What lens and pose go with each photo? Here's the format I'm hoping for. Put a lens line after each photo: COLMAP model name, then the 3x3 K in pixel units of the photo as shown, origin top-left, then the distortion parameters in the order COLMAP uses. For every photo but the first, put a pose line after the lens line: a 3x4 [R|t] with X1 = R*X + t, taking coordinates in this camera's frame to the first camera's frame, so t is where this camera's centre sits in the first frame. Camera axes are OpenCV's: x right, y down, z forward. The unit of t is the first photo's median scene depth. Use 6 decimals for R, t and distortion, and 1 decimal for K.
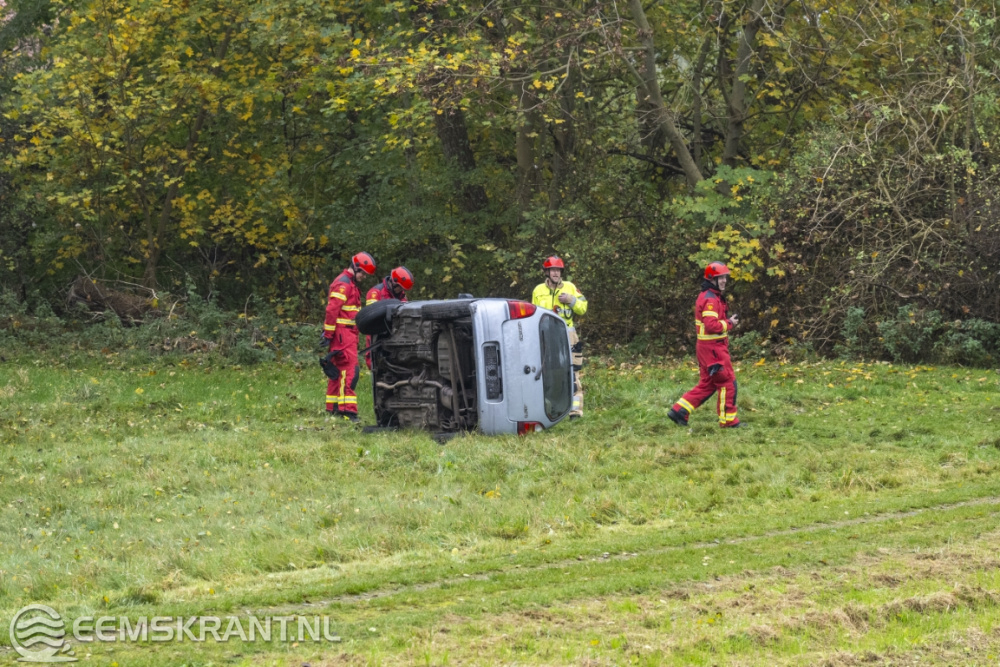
lens RADIAL K [[6644.1, 0, 499.5], [0, 6644.1, 330.8], [0, 0, 1]] dist [0.376945, 0.000000]
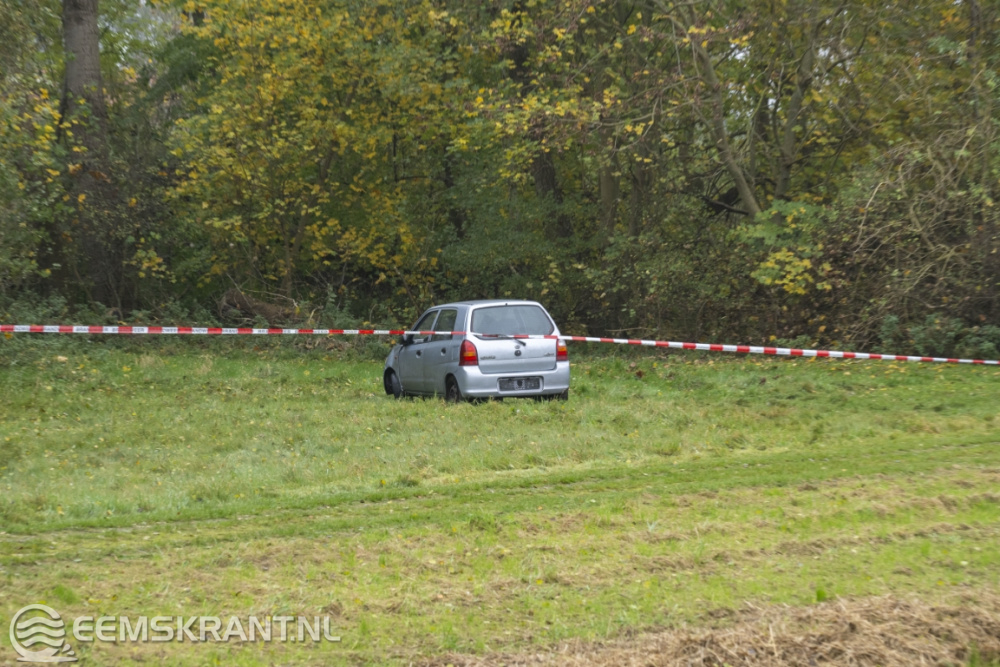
lens RADIAL K [[6644.1, 0, 501.1], [0, 6644.1, 336.5], [0, 0, 1]] dist [0.376945, 0.000000]
pose [[0.999765, 0.014410, 0.016213, -0.036496], [-0.014148, 0.999769, -0.016199, 0.020599], [-0.016443, 0.015965, 0.999737, -0.208106]]
